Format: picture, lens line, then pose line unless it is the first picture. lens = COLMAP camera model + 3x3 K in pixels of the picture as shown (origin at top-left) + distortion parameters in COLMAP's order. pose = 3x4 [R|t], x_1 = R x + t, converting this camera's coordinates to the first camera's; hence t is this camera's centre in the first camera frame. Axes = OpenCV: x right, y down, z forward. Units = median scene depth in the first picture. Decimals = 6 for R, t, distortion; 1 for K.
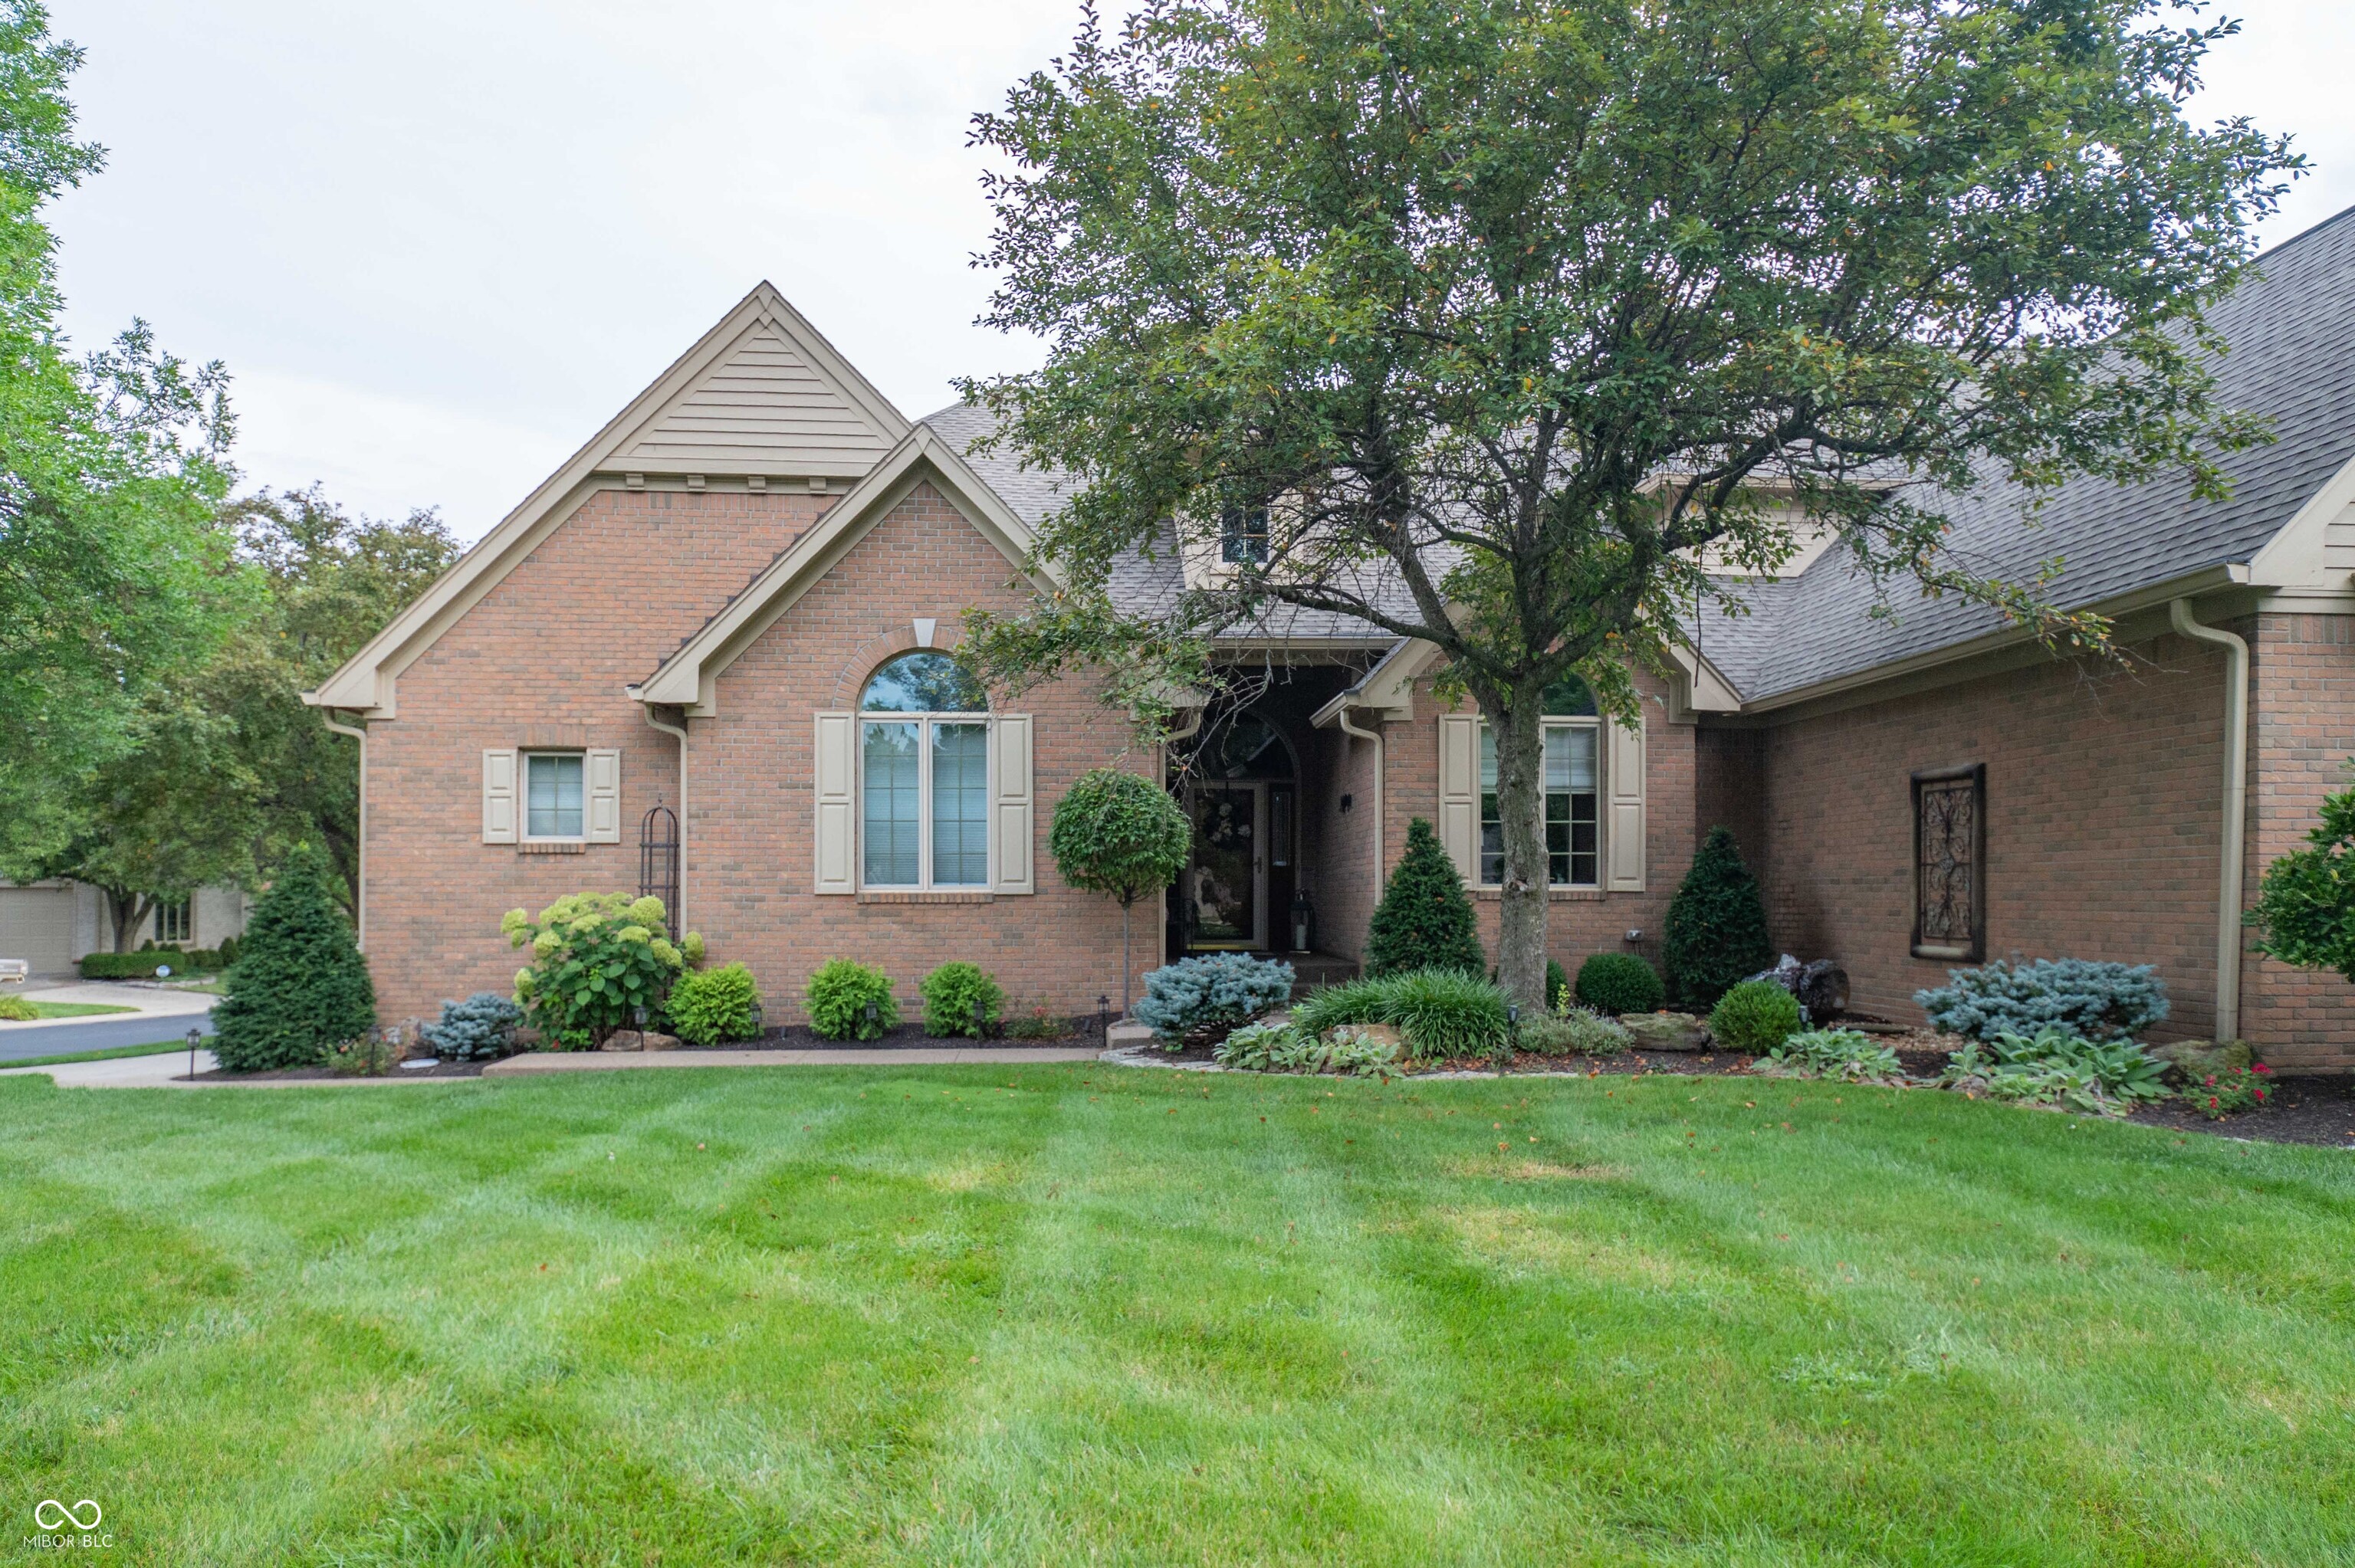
lens RADIAL K [[1623.3, 0, 1166.9], [0, 1623.3, 851.2], [0, 0, 1]] dist [0.002916, 0.002117]
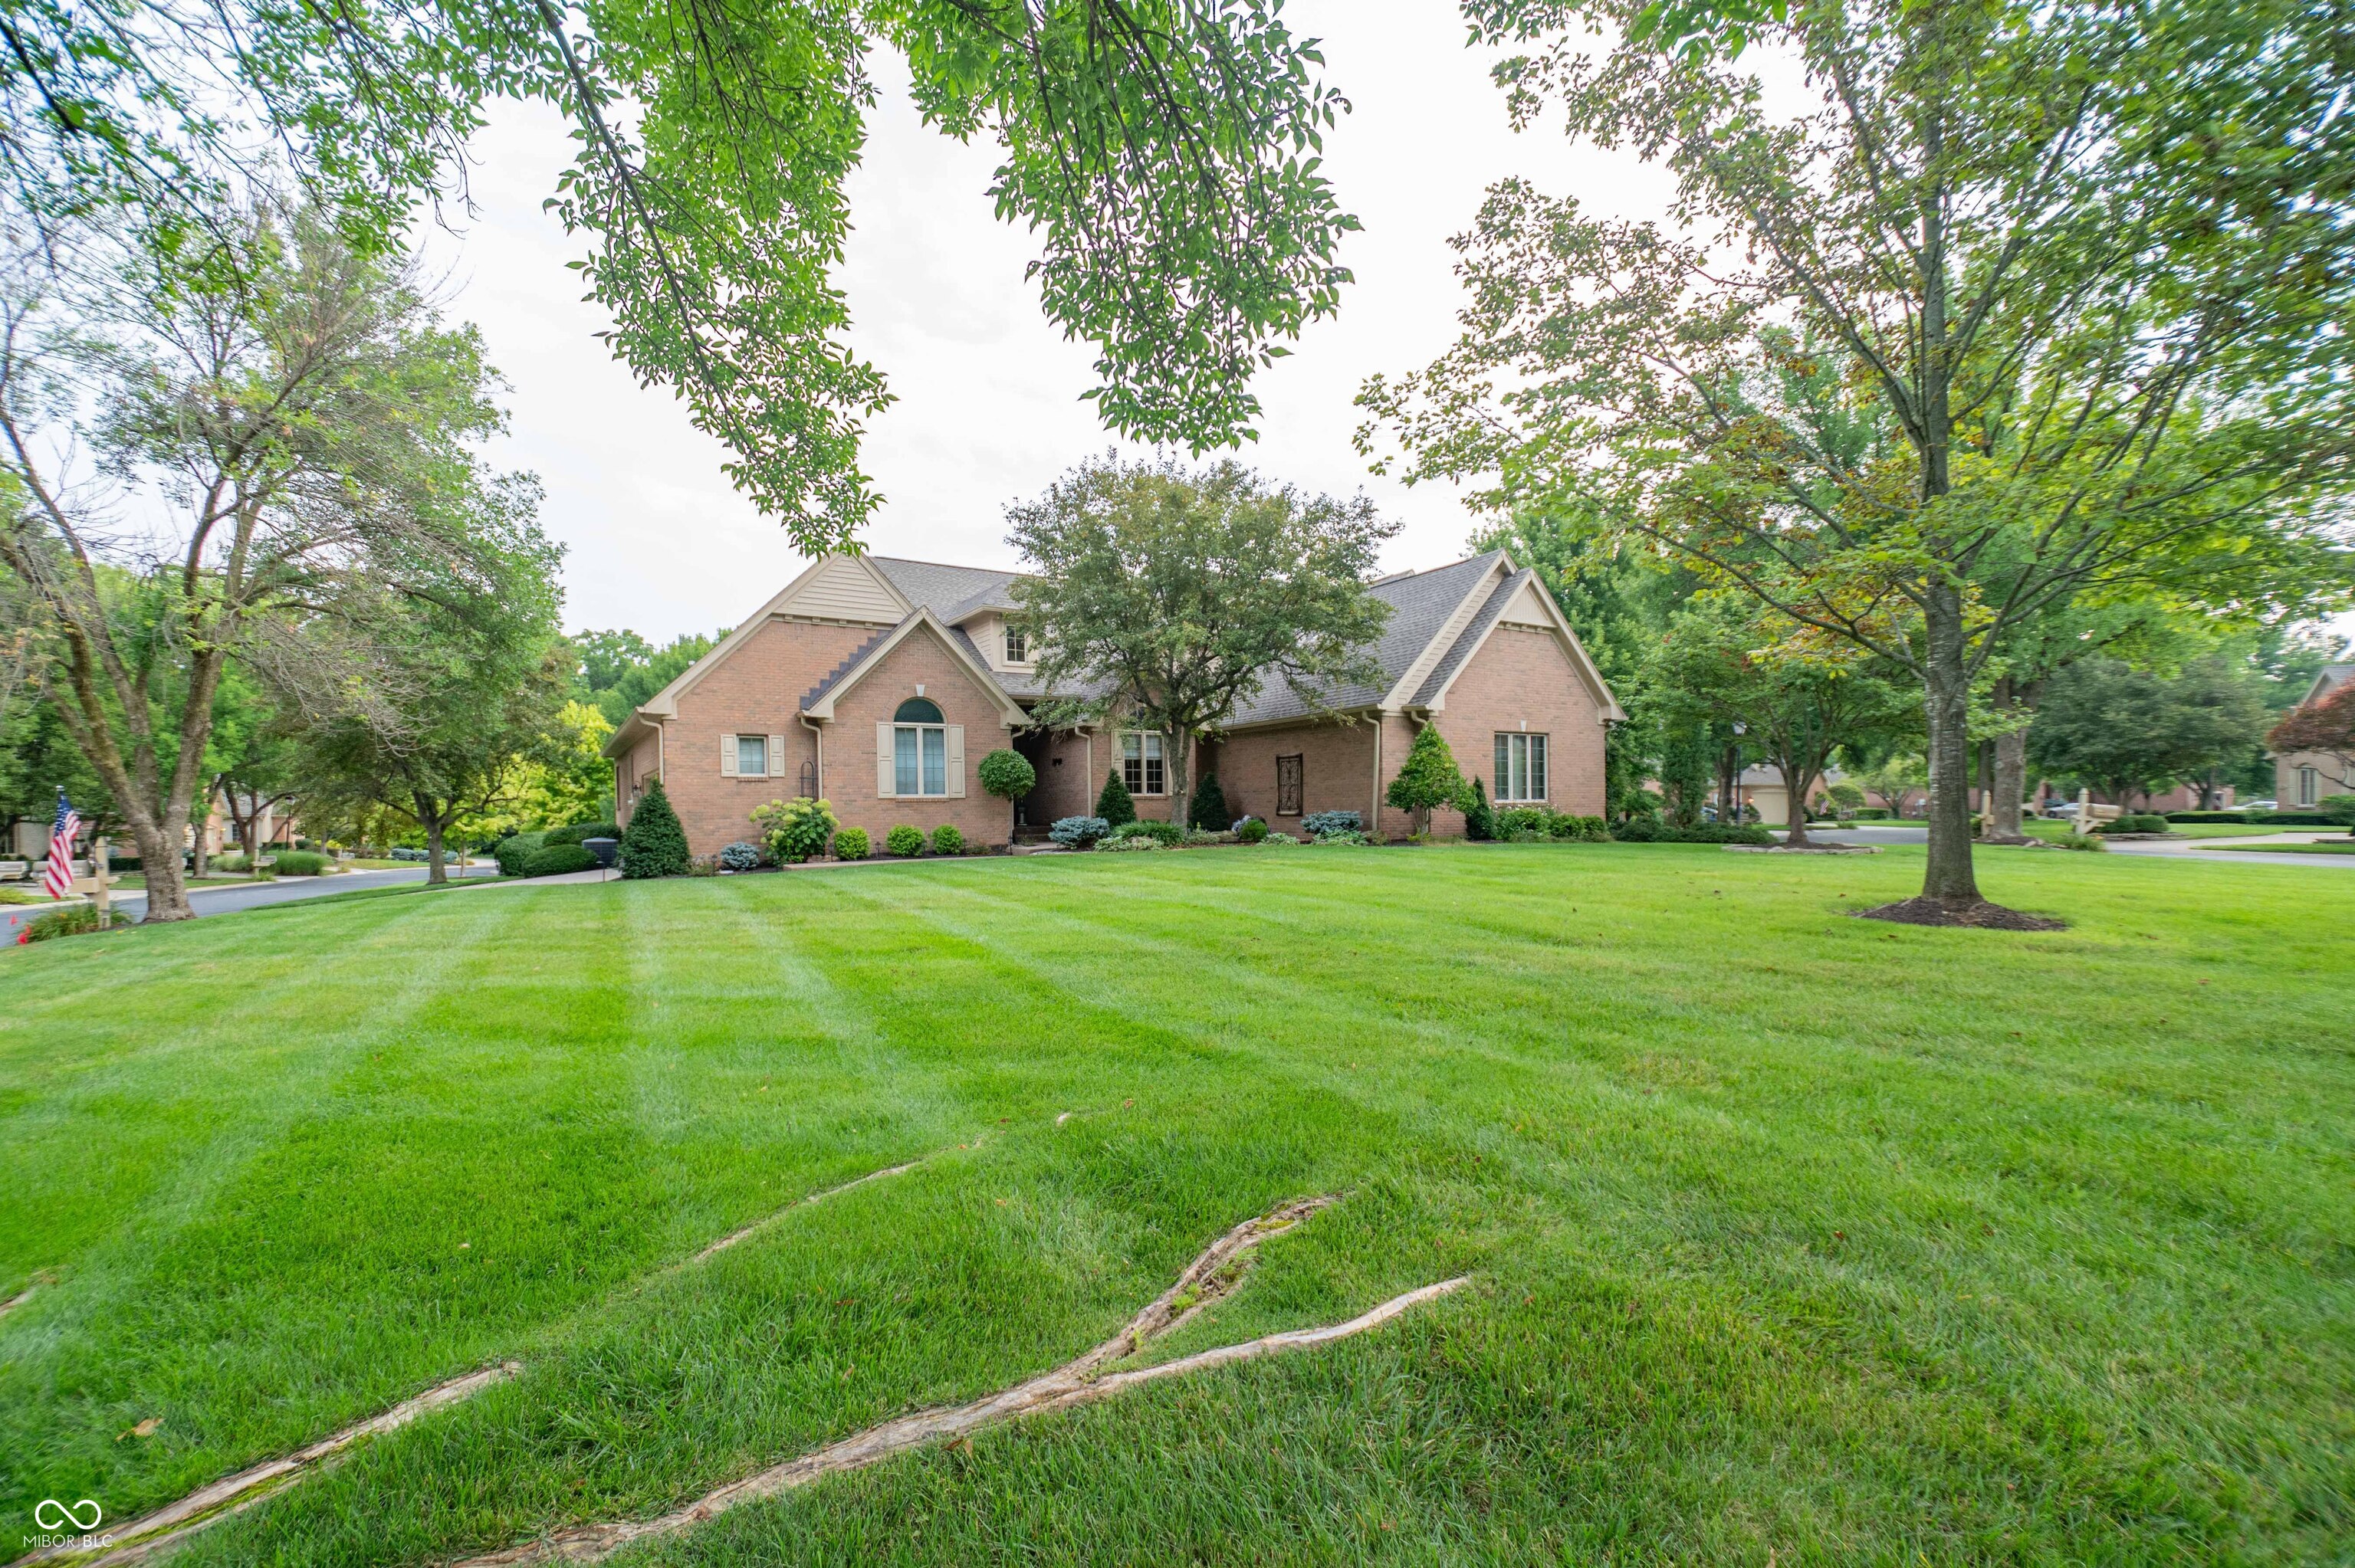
lens RADIAL K [[1081.1, 0, 1180.1], [0, 1081.1, 800.4], [0, 0, 1]] dist [0.029780, -0.019034]
pose [[0.885008, -0.006533, 0.465530, -0.594679], [0.000575, 0.999916, 0.012940, 0.009500], [-0.465575, -0.011184, 0.884938, -0.651758]]
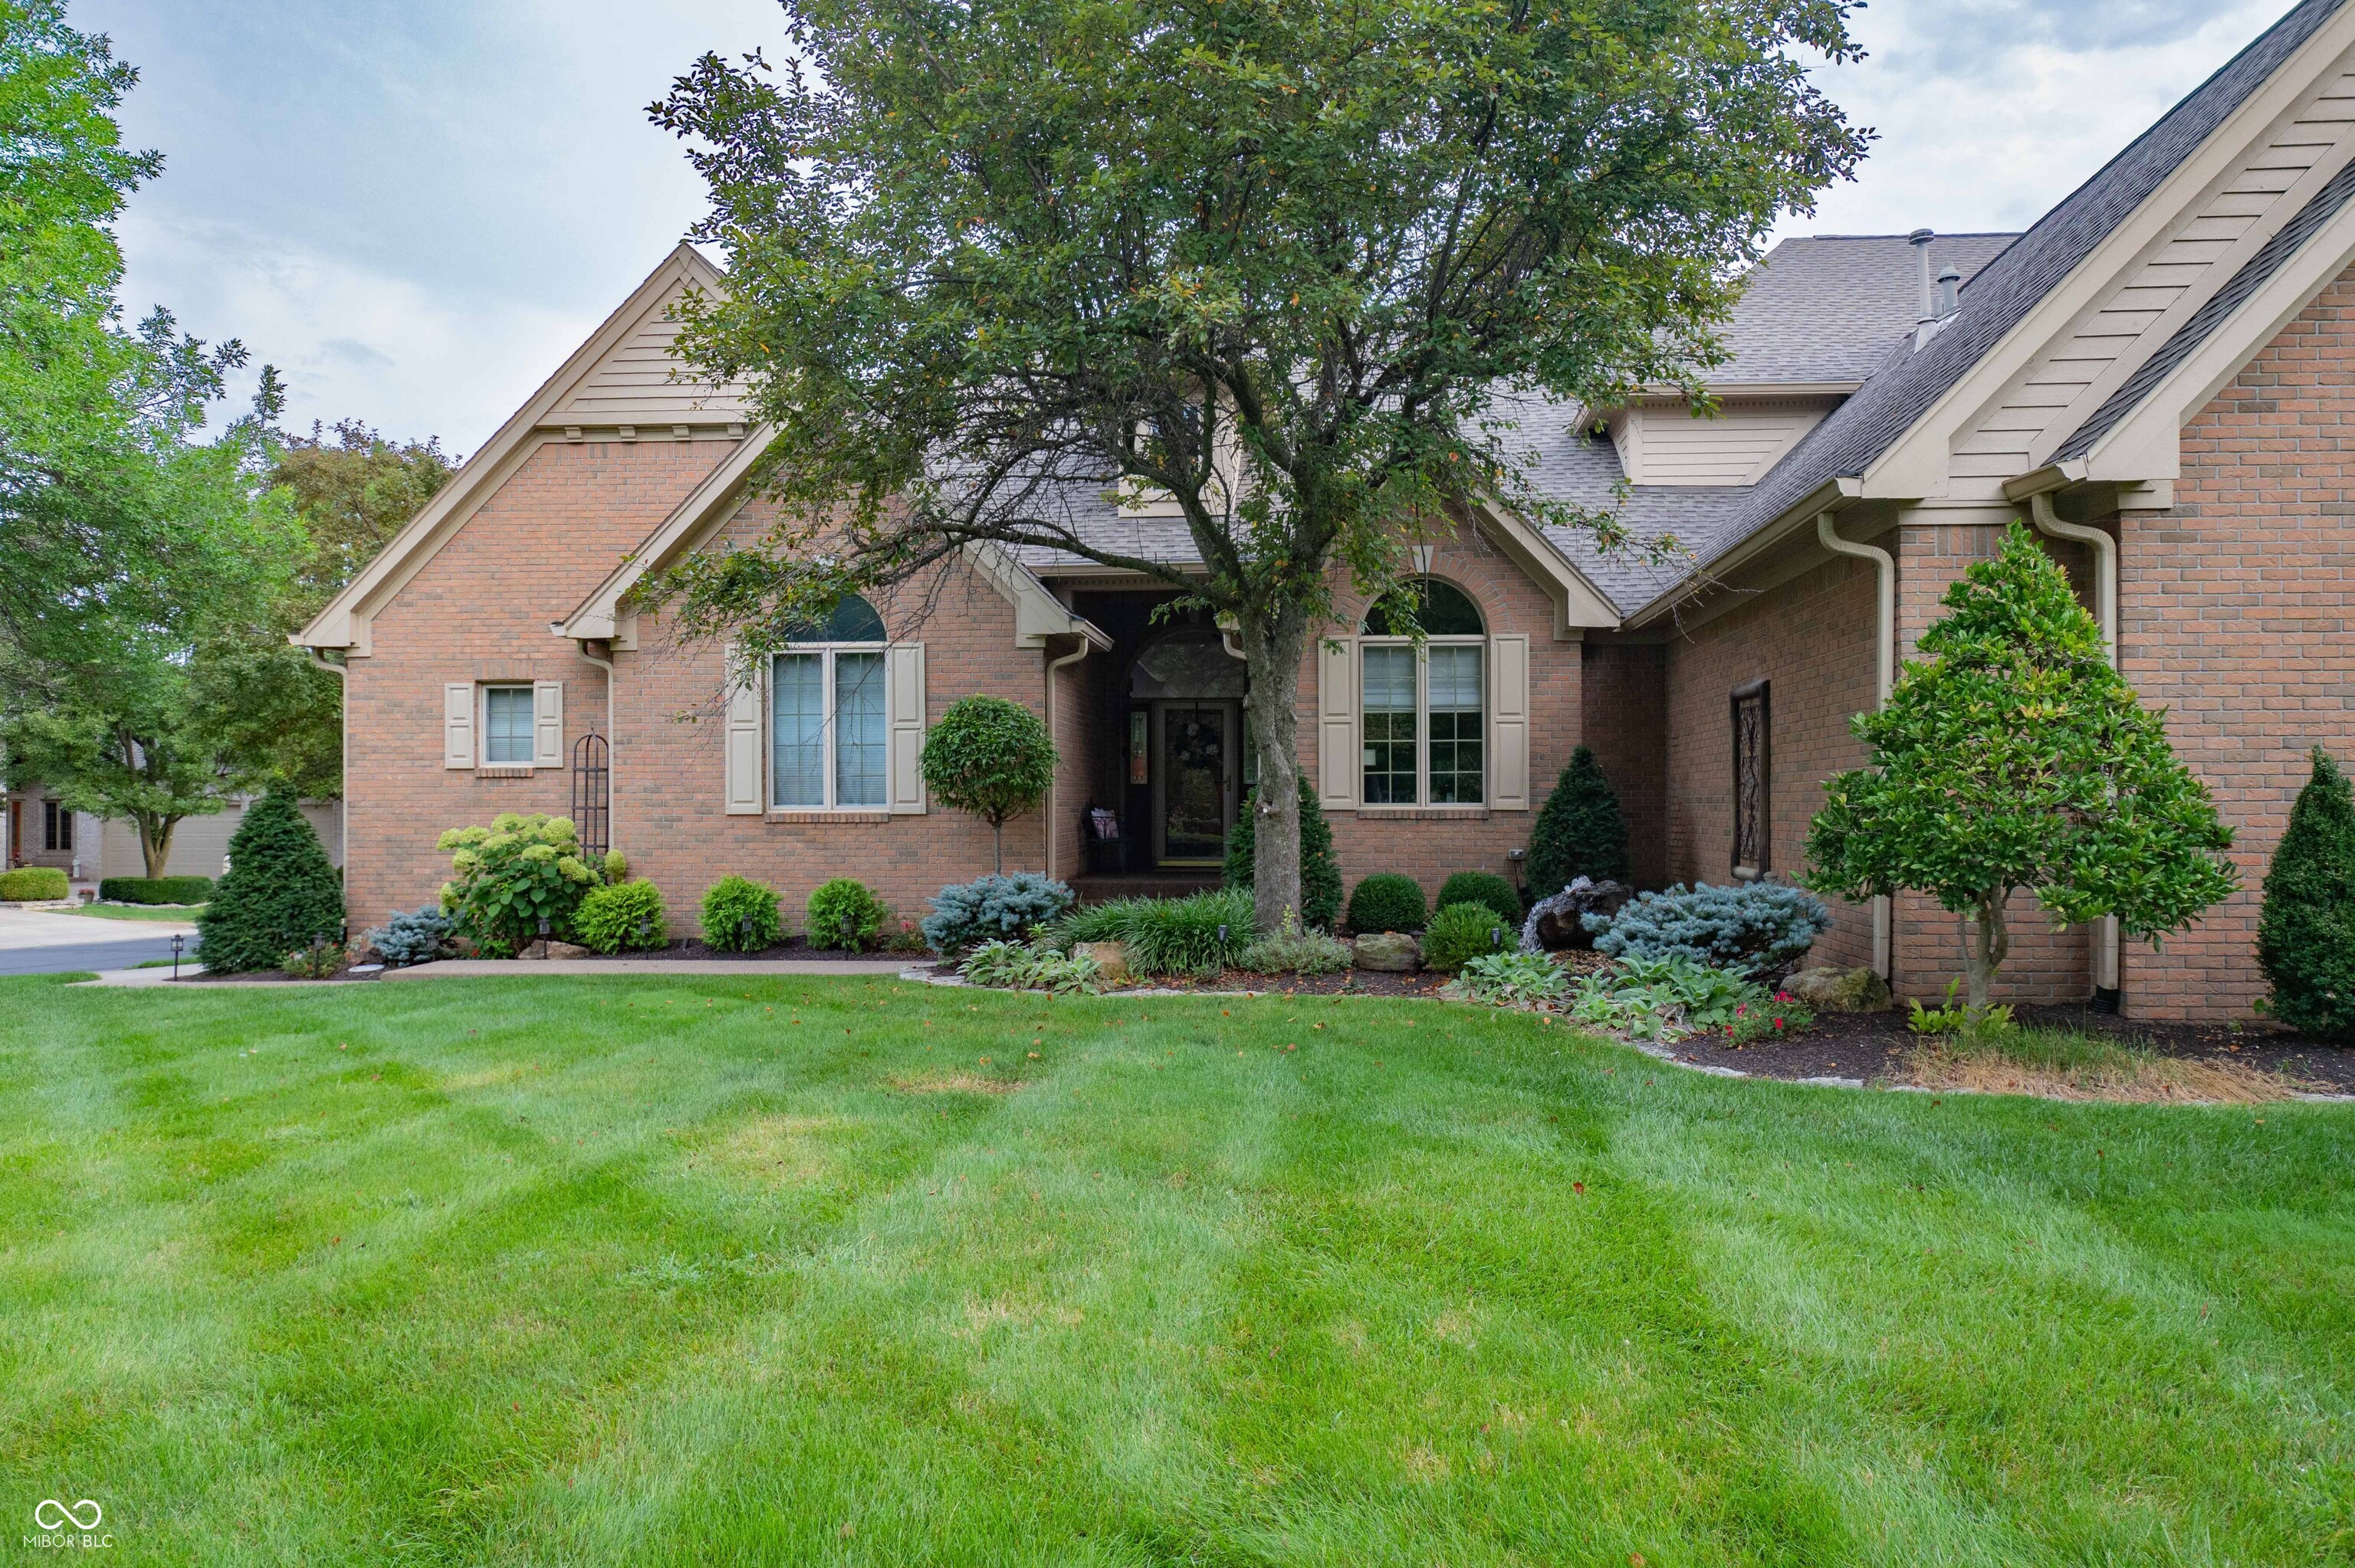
lens RADIAL K [[1612.6, 0, 1218.4], [0, 1612.6, 775.1], [0, 0, 1]] dist [0.000496, -0.000303]
pose [[0.989393, -0.005222, -0.145171, 0.272299], [0.006343, 0.999954, 0.007260, -0.005423], [0.145126, -0.008104, 0.989380, -0.005284]]
